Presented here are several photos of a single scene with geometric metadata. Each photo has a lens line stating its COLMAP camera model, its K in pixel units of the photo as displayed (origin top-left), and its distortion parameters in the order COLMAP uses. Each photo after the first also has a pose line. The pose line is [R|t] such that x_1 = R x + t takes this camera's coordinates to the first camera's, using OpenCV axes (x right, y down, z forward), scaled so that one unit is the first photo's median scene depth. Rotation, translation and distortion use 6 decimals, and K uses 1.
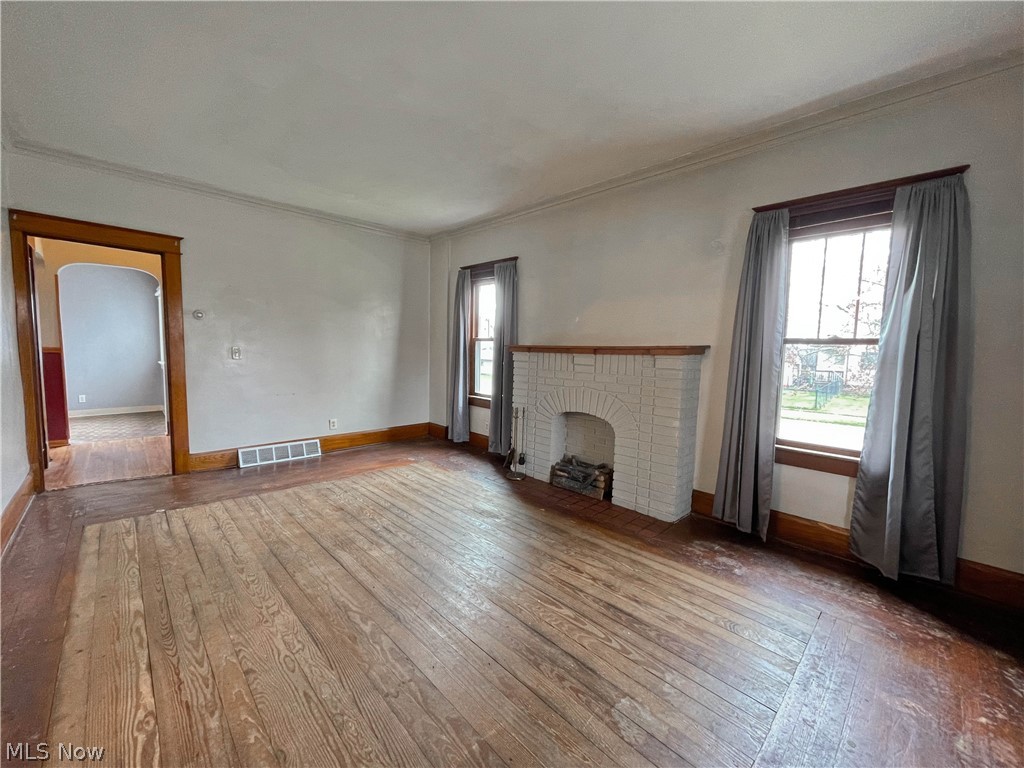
lens RADIAL K [[411.5, 0, 511.7], [0, 411.5, 383.6], [0, 0, 1]] dist [-0.001115, -0.000662]
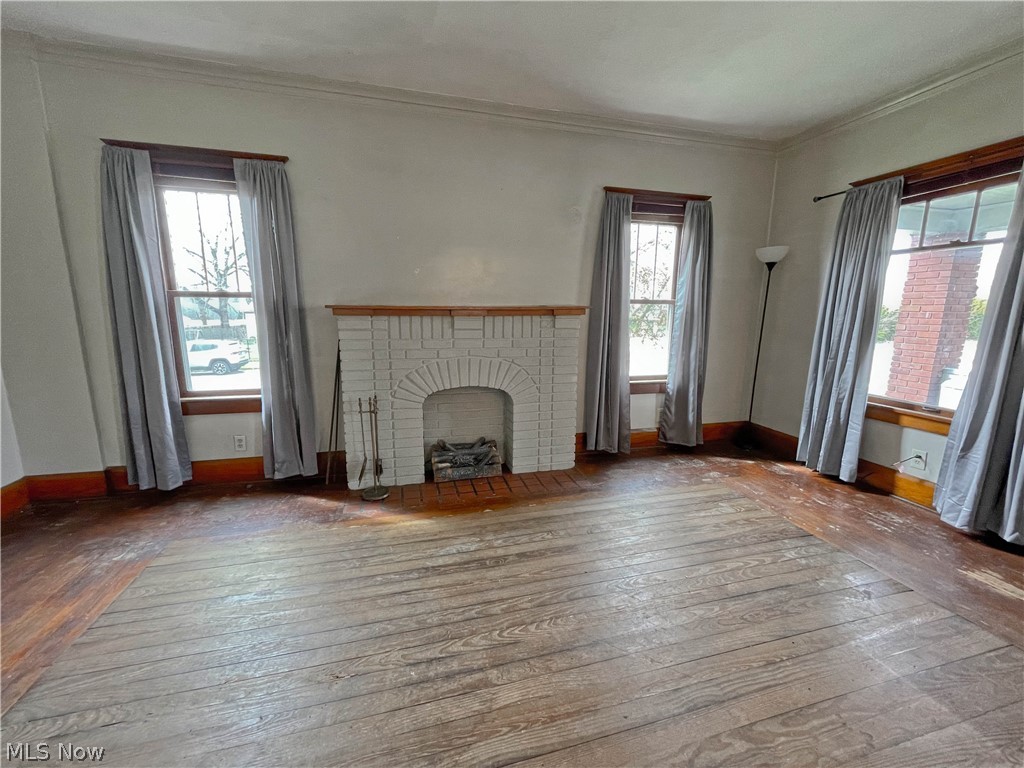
lens RADIAL K [[411.5, 0, 510.9], [0, 411.5, 385.5], [0, 0, 1]] dist [-0.001115, -0.000662]
pose [[0.485745, -0.178935, 0.855590, -0.529896], [0.077498, 0.983785, 0.161747, -0.064083], [-0.870658, -0.012262, 0.491735, 0.530182]]
